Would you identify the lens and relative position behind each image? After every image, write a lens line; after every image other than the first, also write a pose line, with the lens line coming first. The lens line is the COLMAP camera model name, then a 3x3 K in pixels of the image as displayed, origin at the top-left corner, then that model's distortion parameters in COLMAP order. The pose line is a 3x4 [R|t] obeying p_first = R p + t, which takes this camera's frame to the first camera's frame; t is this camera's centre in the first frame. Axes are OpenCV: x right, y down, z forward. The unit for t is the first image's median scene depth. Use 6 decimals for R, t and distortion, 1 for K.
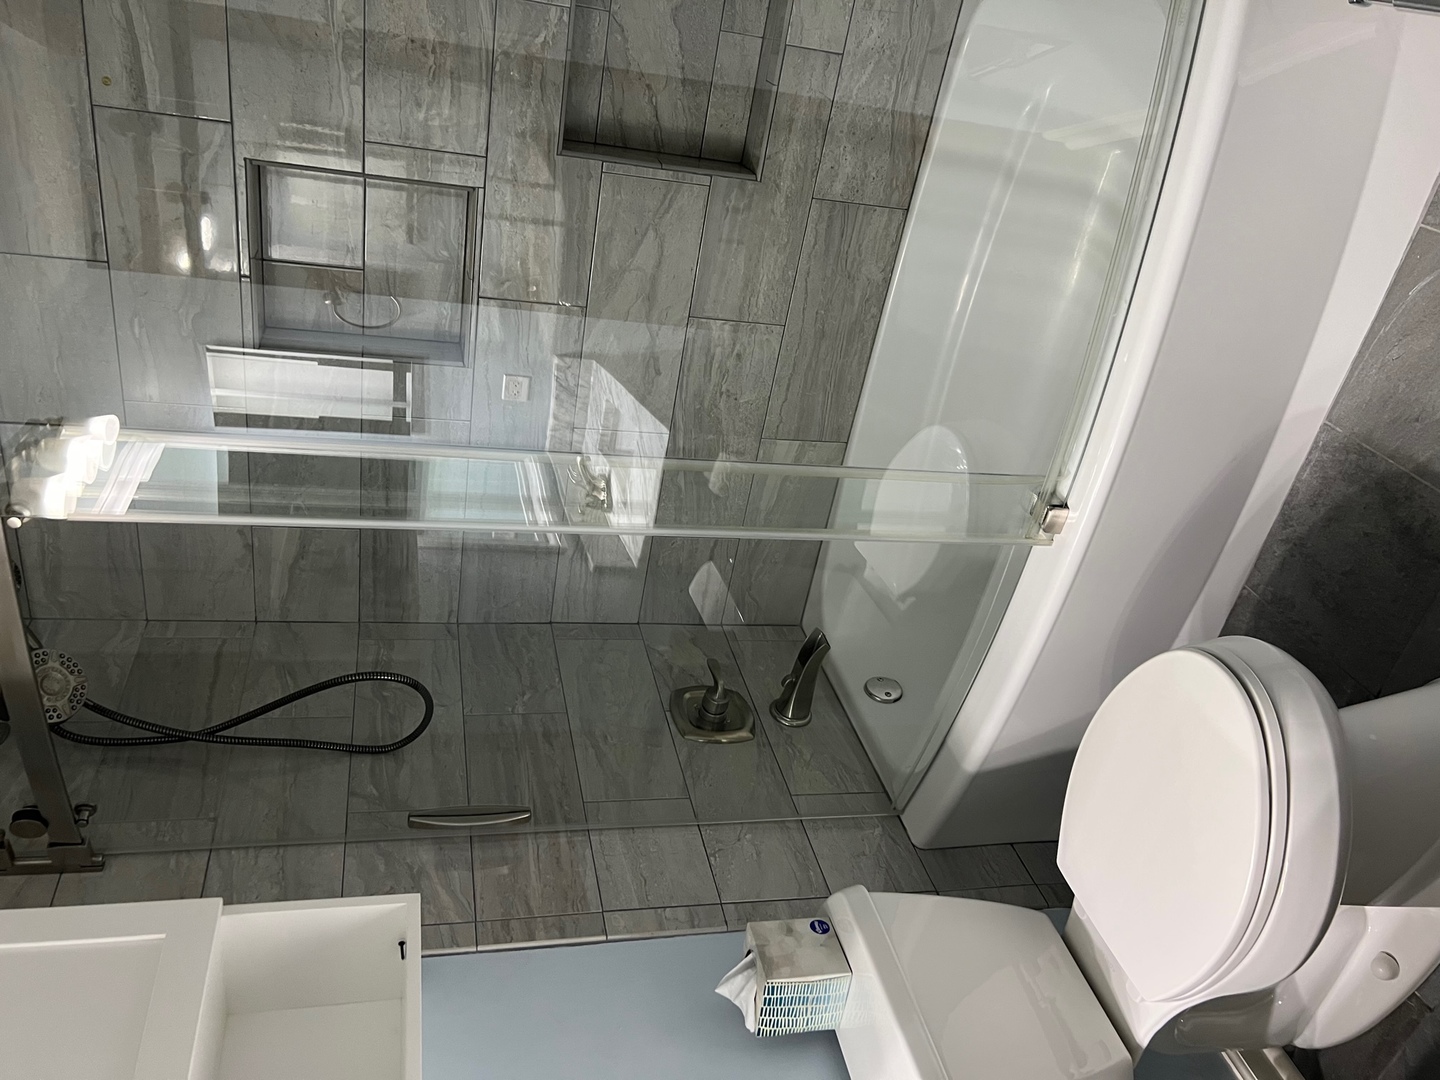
lens RADIAL K [[1086.0, 0, 720.0], [0, 1086.0, 540.0], [0, 0, 1]] dist [0.073313, -0.085641]
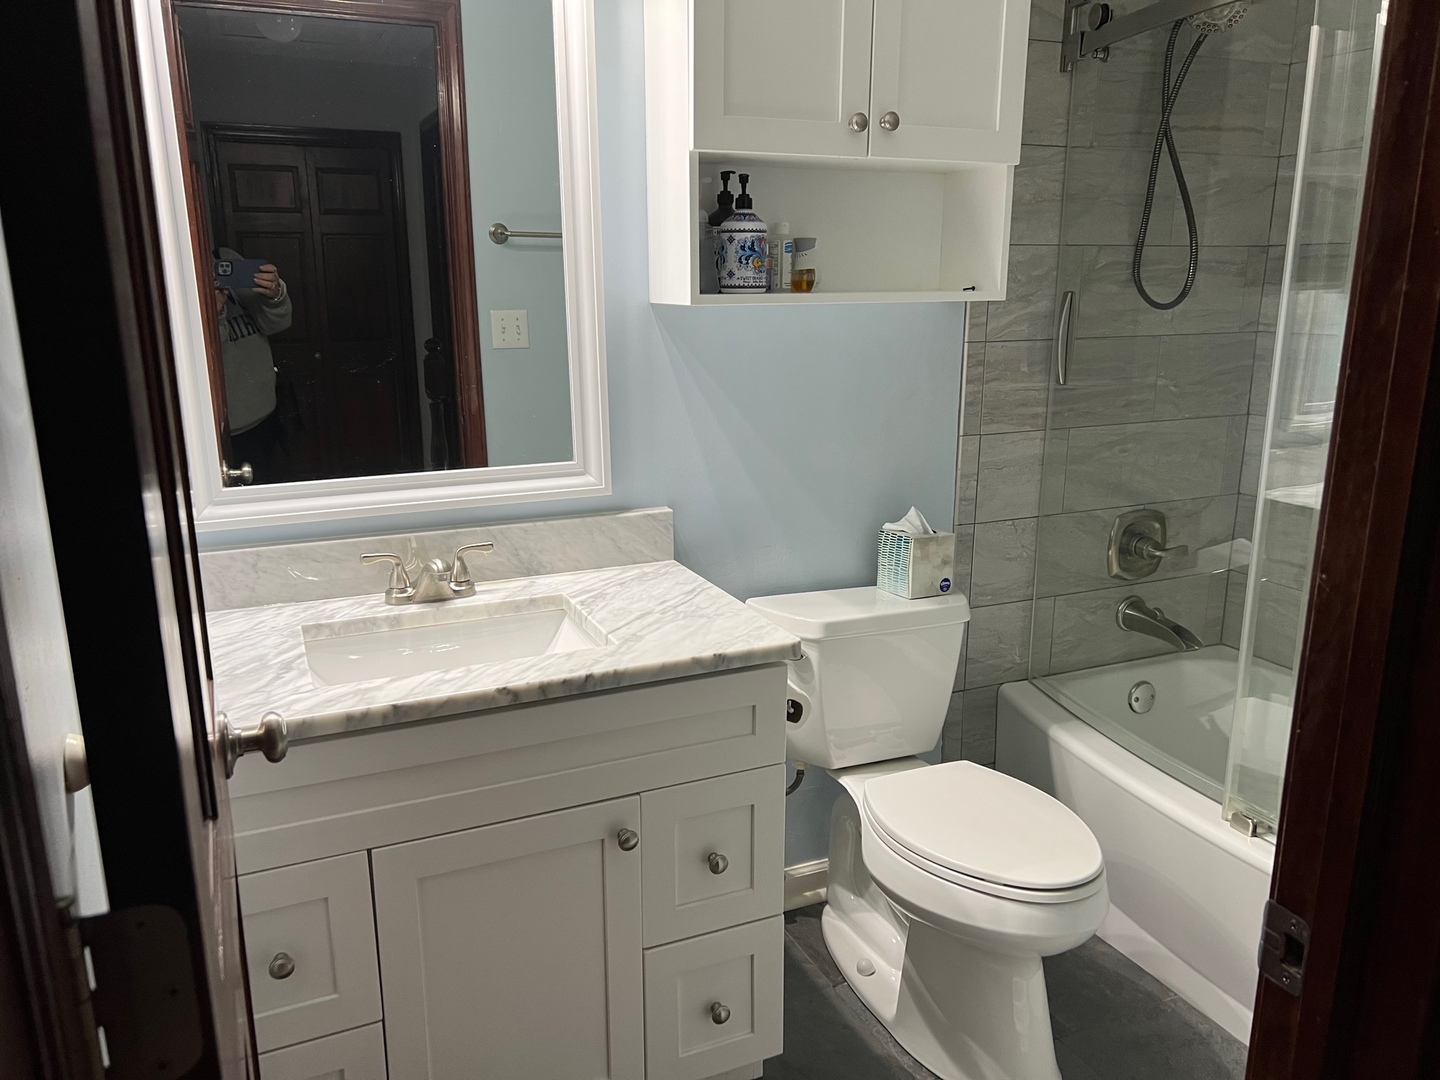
lens RADIAL K [[1086.0, 0, 720.0], [0, 1086.0, 540.0], [0, 0, 1]] dist [0.073313, -0.085641]
pose [[-0.141772, 0.989673, -0.021163, 0.094382], [-0.820844, -0.105584, 0.561308, -0.165152], [0.553277, 0.096949, 0.827336, -0.279268]]
